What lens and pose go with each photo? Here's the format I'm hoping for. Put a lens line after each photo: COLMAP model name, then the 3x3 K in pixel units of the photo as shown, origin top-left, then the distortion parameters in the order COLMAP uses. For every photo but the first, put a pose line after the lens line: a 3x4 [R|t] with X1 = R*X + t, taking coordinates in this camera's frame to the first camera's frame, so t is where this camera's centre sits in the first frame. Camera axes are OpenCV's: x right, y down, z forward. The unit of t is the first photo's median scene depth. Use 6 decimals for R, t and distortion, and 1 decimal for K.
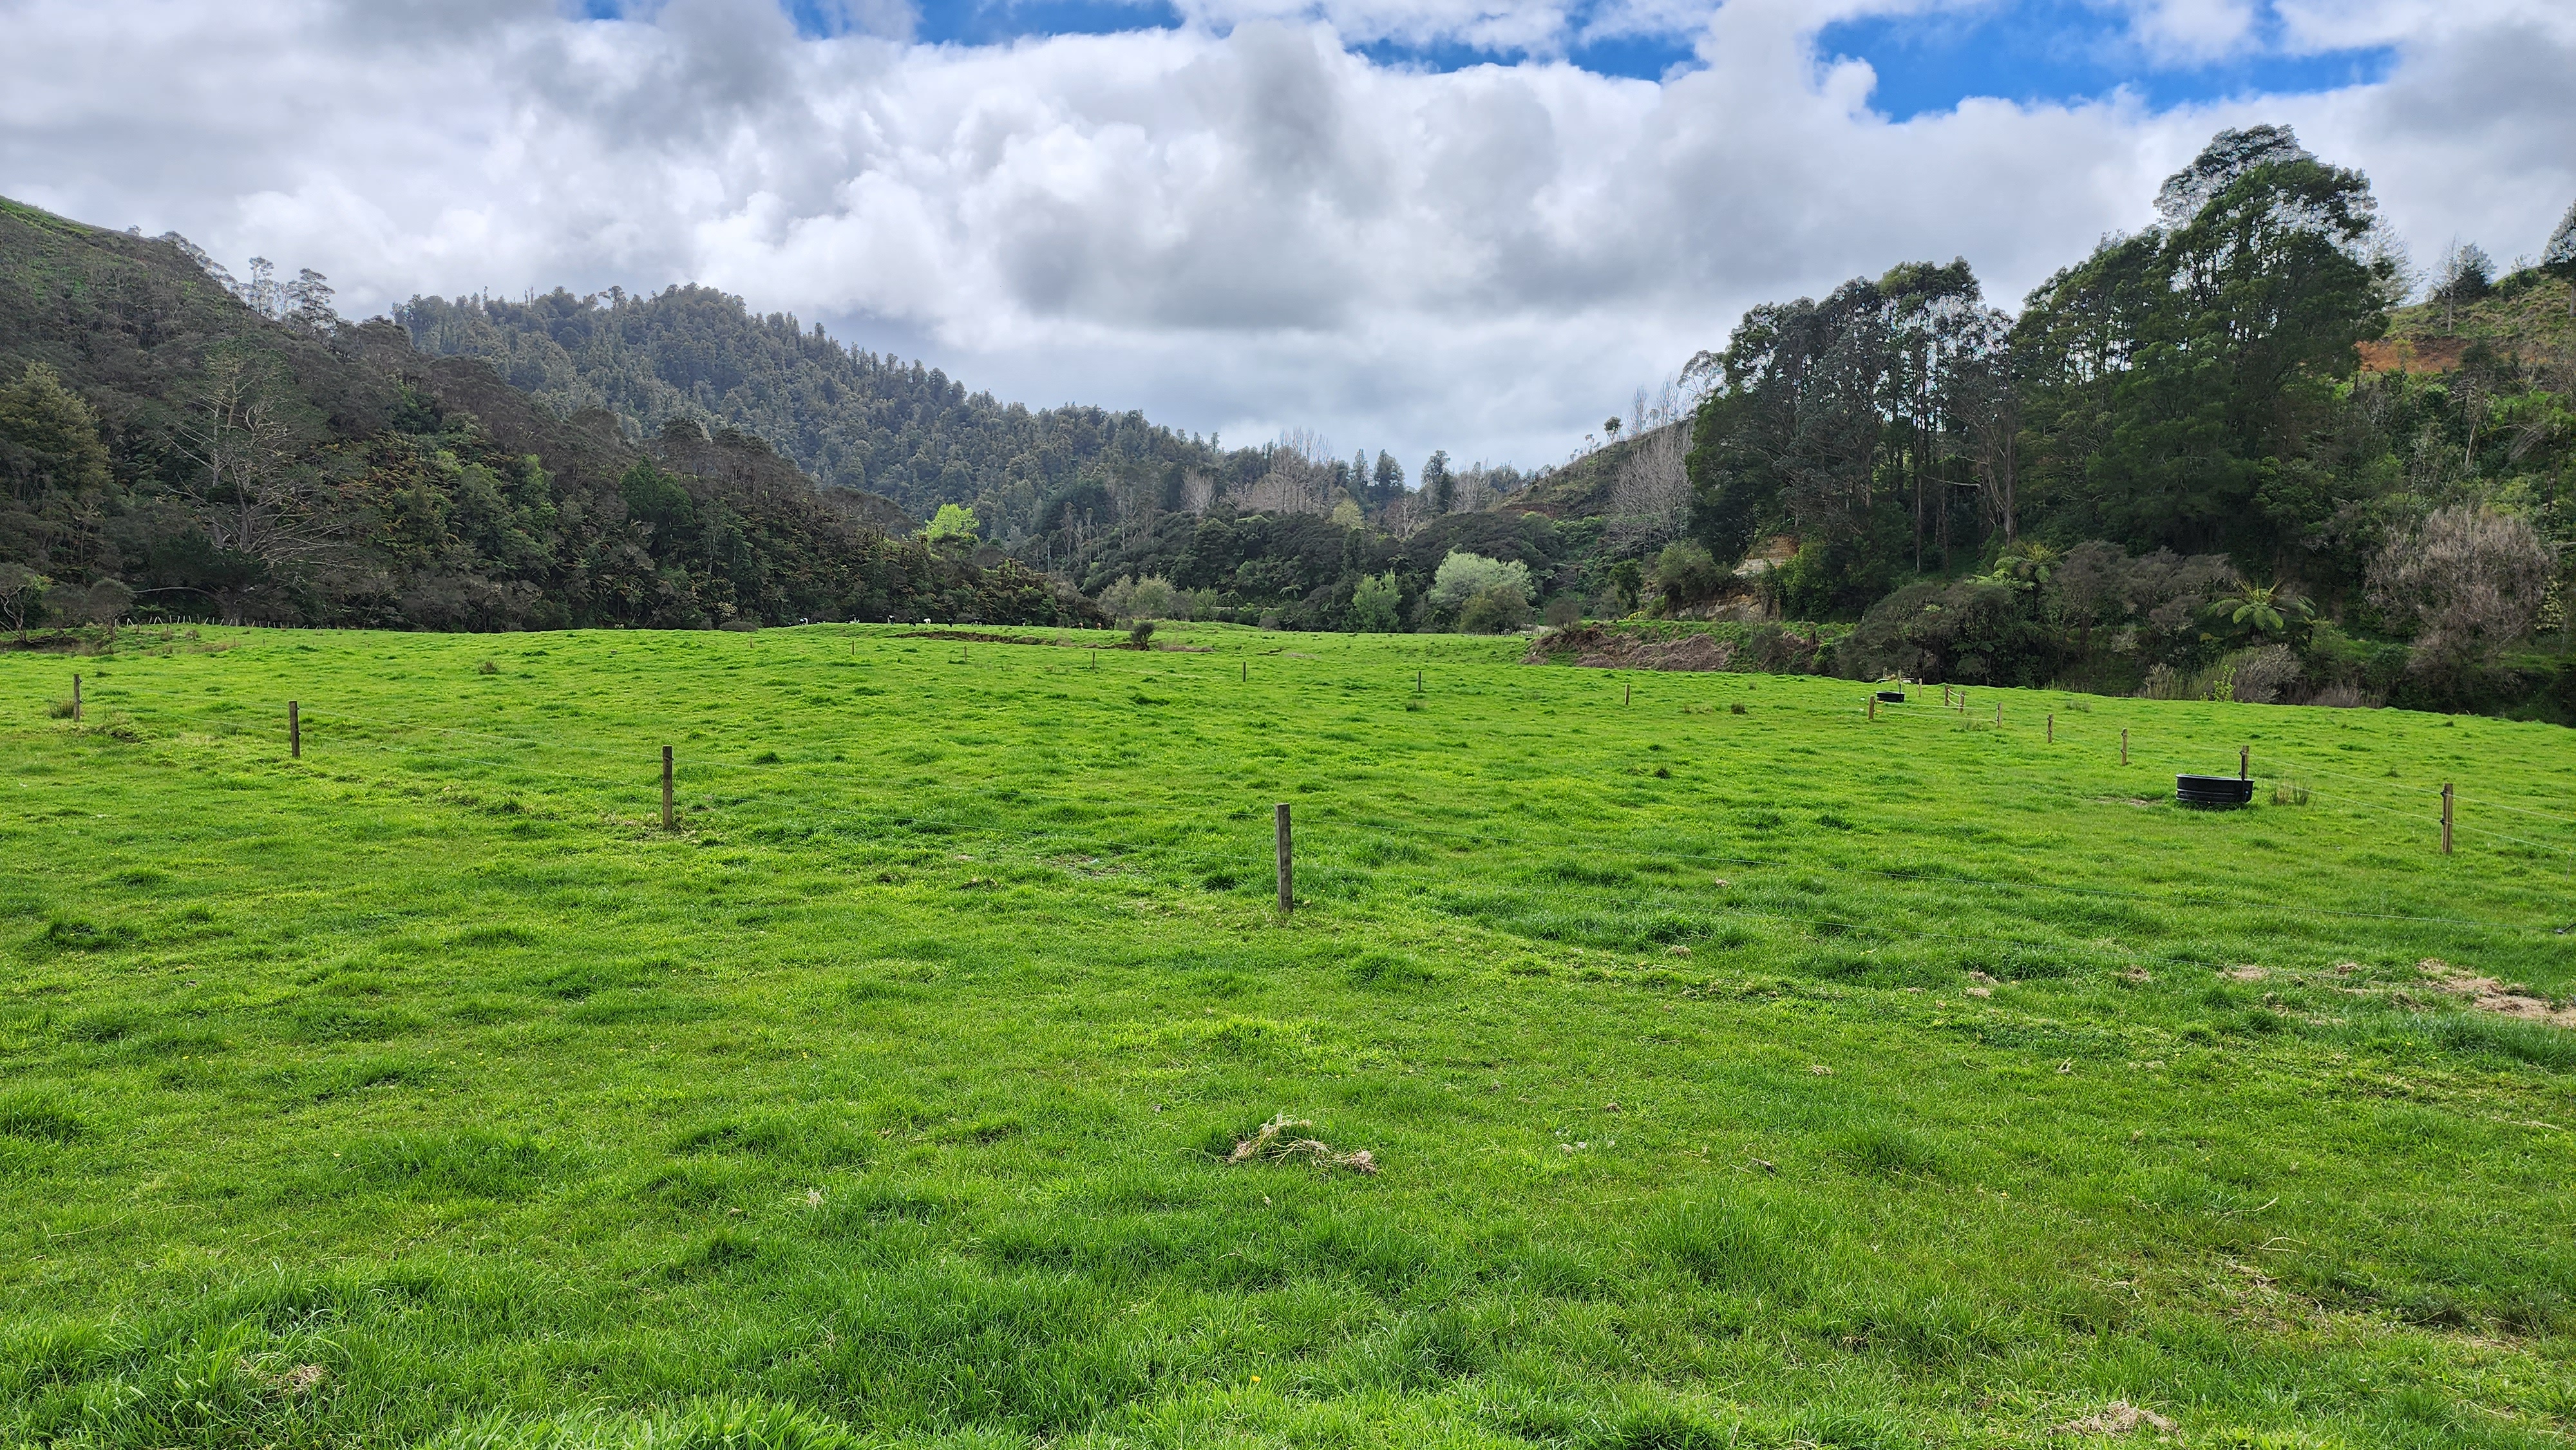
lens RADIAL K [[1595.6, 0, 1288.0], [0, 1595.6, 724.0], [0, 0, 1]] dist [-0.005335, -0.001279]
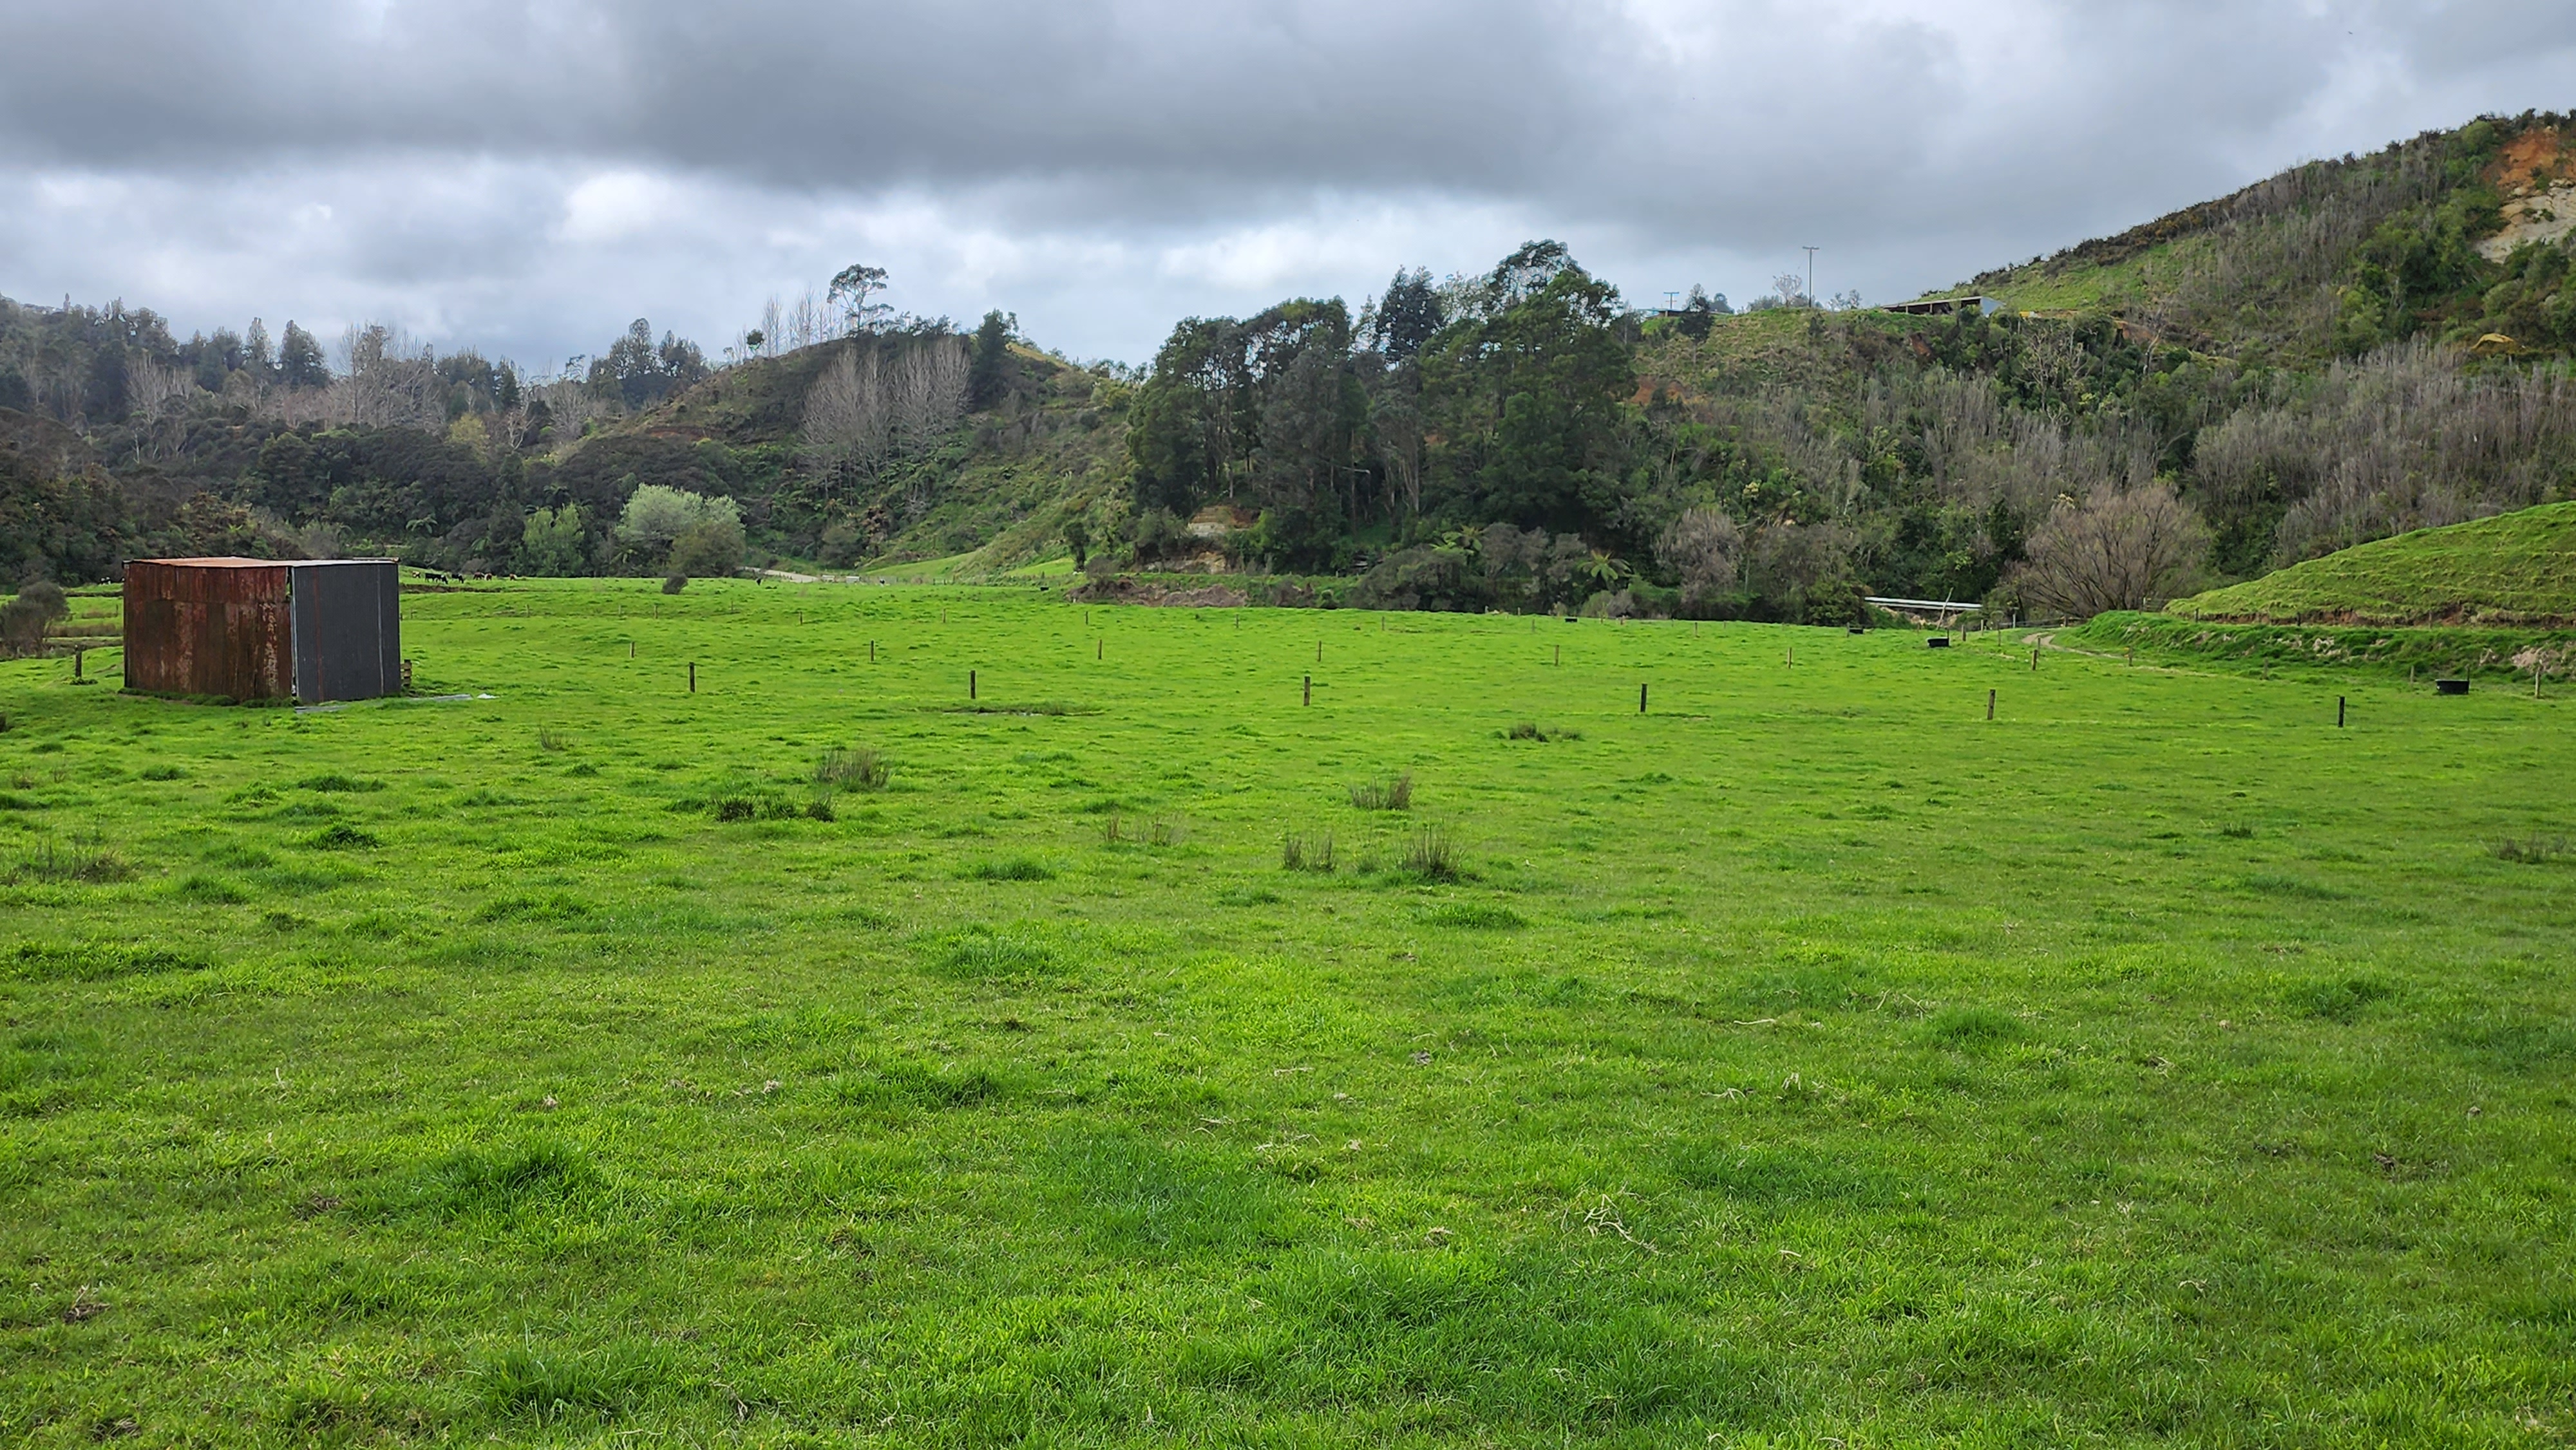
lens RADIAL K [[1880.3, 0, 1289.1], [0, 1880.3, 727.1], [0, 0, 1]] dist [0.047386, -0.000376]
pose [[0.860614, -0.050510, 0.506747, -0.432899], [0.036412, 0.998625, 0.037701, 0.005407], [-0.507954, -0.013994, 0.861270, -0.341260]]
